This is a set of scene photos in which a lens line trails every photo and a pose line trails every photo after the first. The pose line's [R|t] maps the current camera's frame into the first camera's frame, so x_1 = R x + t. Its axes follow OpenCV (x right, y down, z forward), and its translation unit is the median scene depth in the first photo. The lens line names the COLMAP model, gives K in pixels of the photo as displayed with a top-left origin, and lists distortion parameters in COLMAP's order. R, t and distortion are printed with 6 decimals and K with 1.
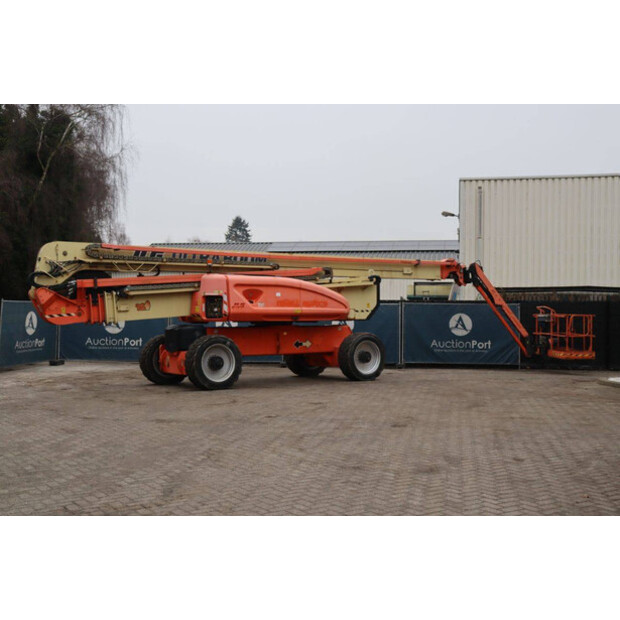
lens RADIAL K [[752.7, 0, 310.0], [0, 752.7, 310.0], [0, 0, 1]] dist [0.000497, -0.004660]
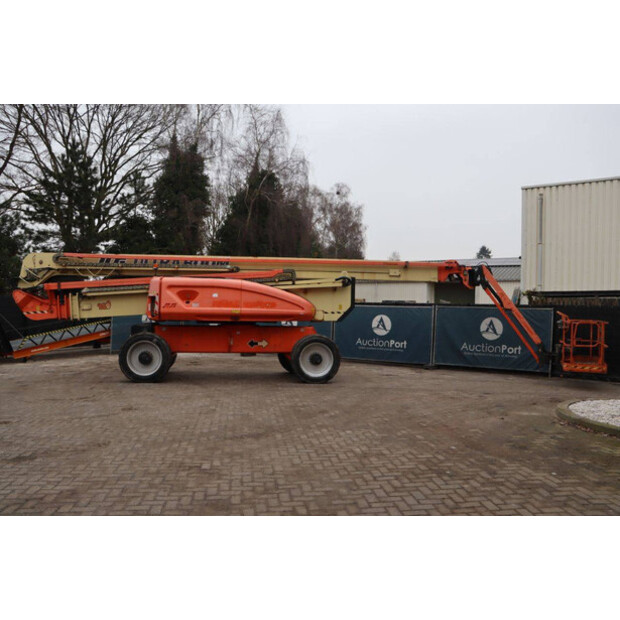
lens RADIAL K [[512.4, 0, 308.0], [0, 512.4, 316.2], [0, 0, 1]] dist [-0.179899, 0.178159]
pose [[0.899947, 0.017004, -0.435667, 0.346486], [-0.013570, 0.999847, 0.010993, -0.001192], [0.435788, -0.003981, 0.900041, 0.381736]]
